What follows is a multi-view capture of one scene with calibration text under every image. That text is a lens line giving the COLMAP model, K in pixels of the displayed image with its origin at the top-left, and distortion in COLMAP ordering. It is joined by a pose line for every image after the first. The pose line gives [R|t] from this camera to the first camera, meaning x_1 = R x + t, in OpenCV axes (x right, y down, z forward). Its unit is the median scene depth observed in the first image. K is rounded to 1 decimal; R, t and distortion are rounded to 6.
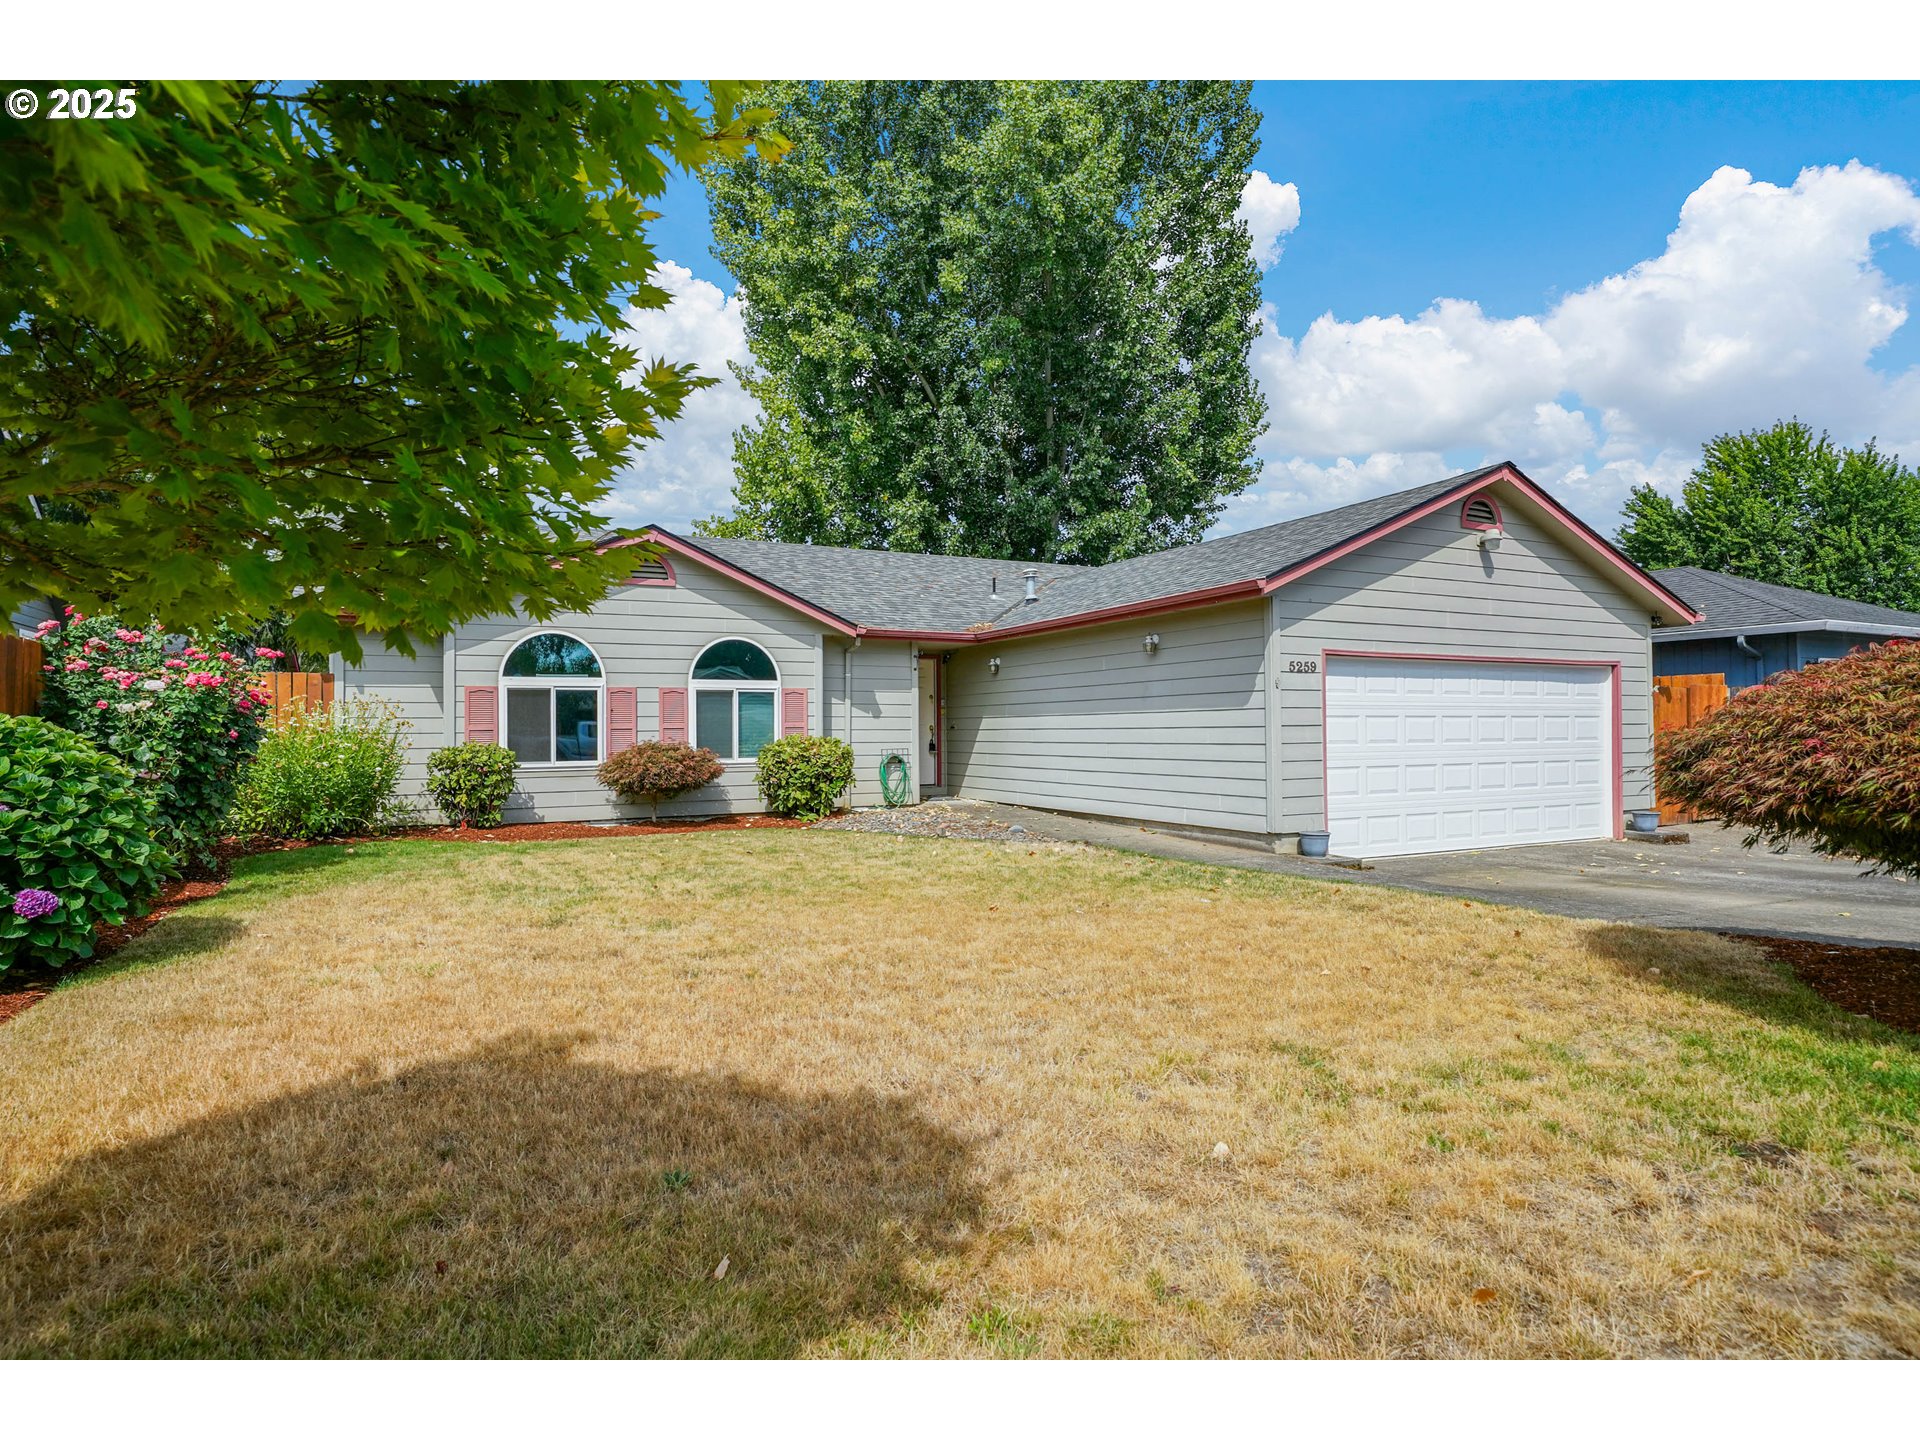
lens RADIAL K [[929.9, 0, 956.7], [0, 929.9, 716.3], [0, 0, 1]] dist [-0.016549, 0.006578]
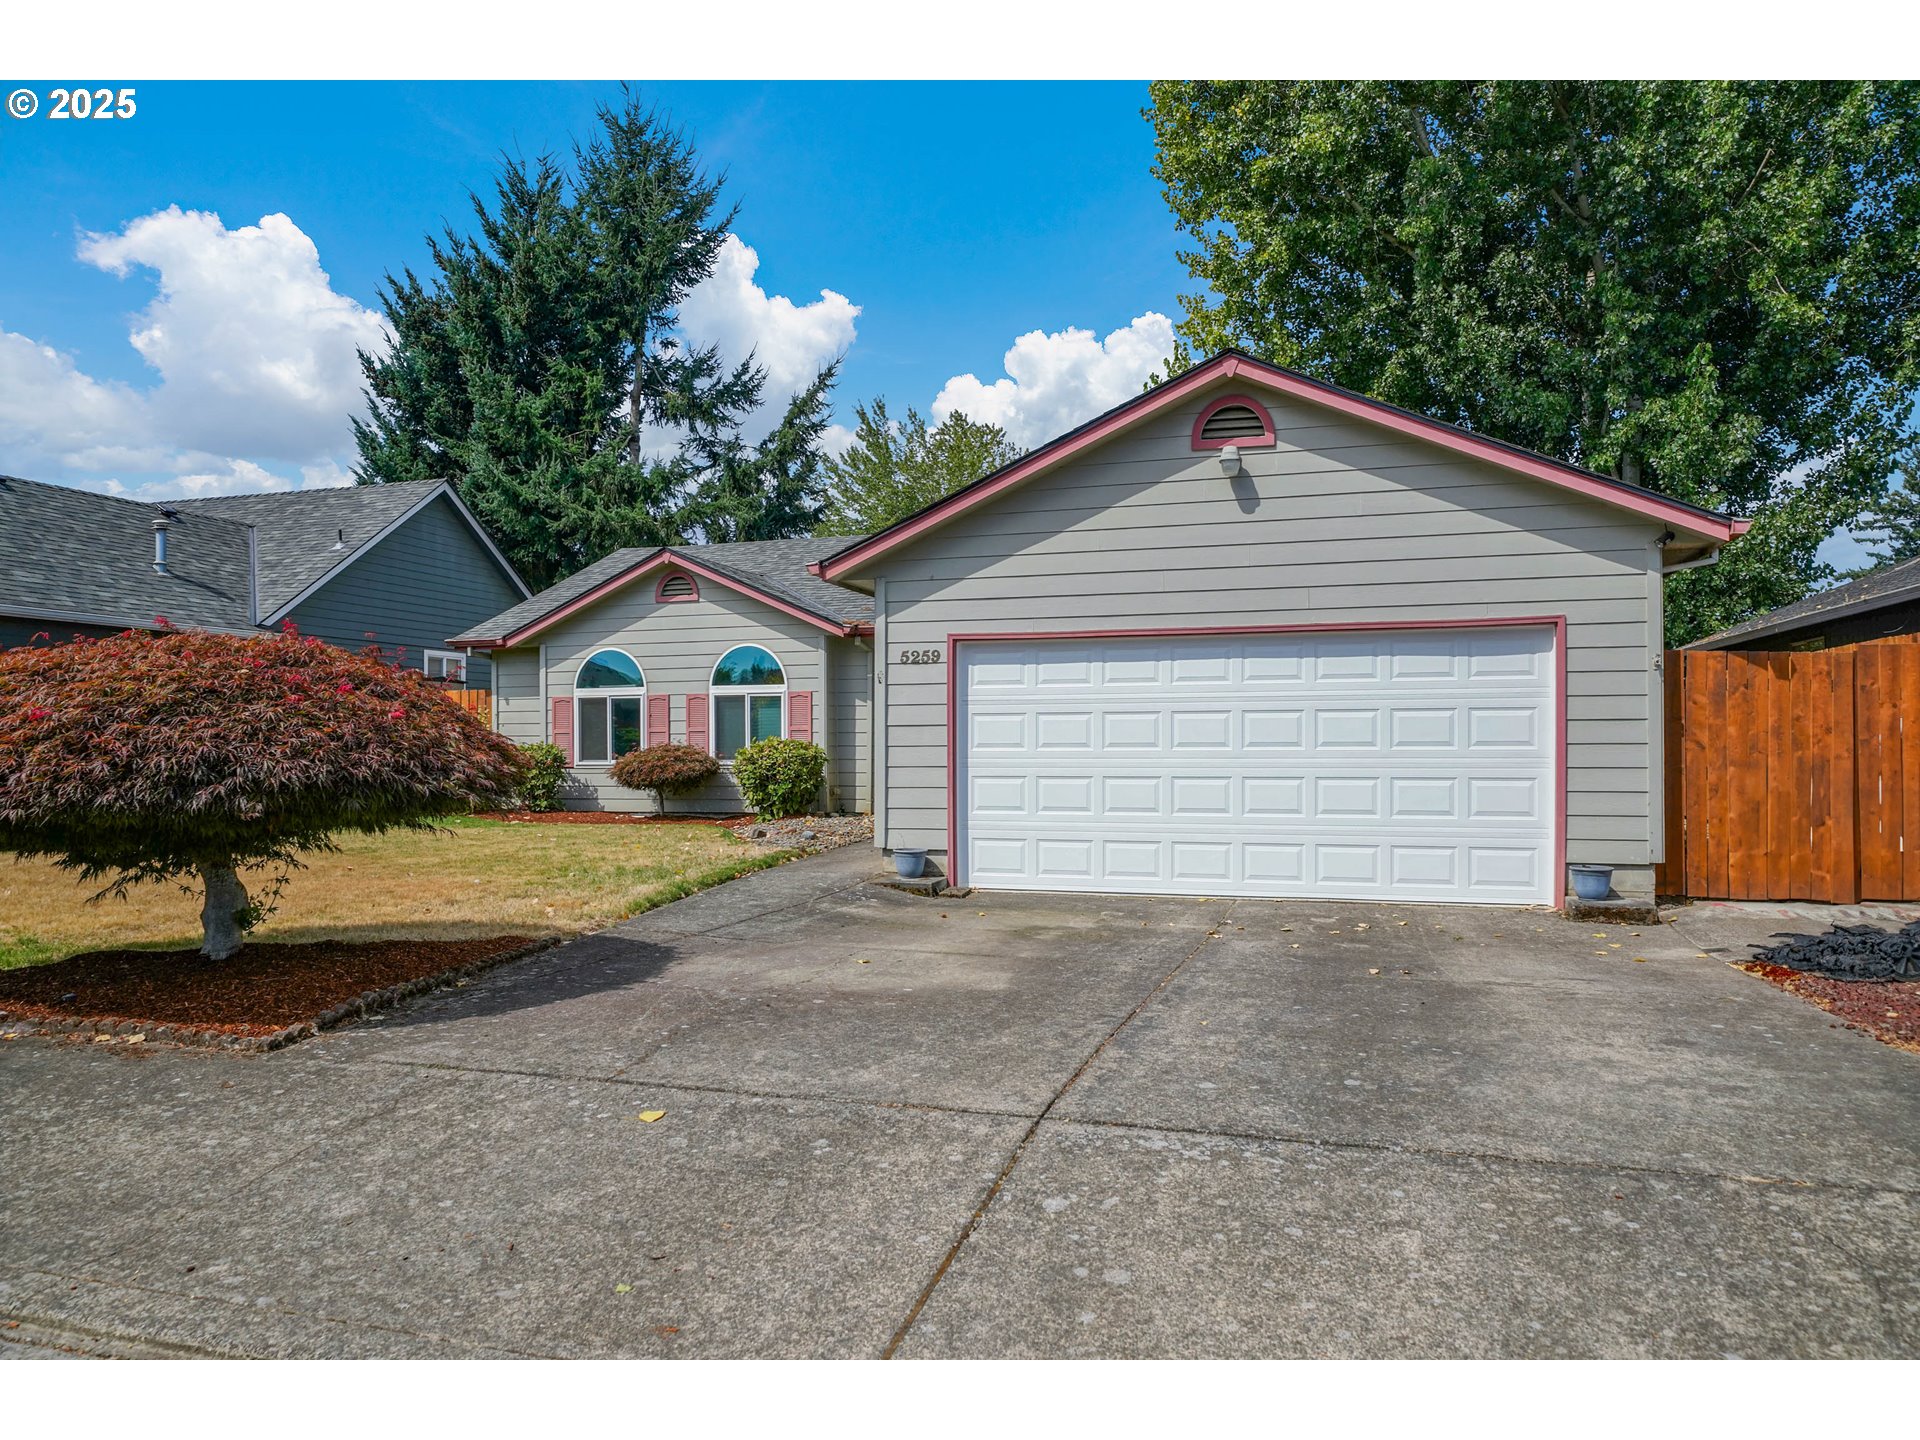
lens RADIAL K [[1191.9, 0, 960.0], [0, 1191.9, 720.0], [0, 0, 1]] dist [-0.005255, -0.000283]
pose [[0.758871, -0.008298, -0.651188, 0.908290], [0.008865, 0.999958, -0.002411, 0.006142], [0.651181, -0.003943, 0.758913, 0.156875]]
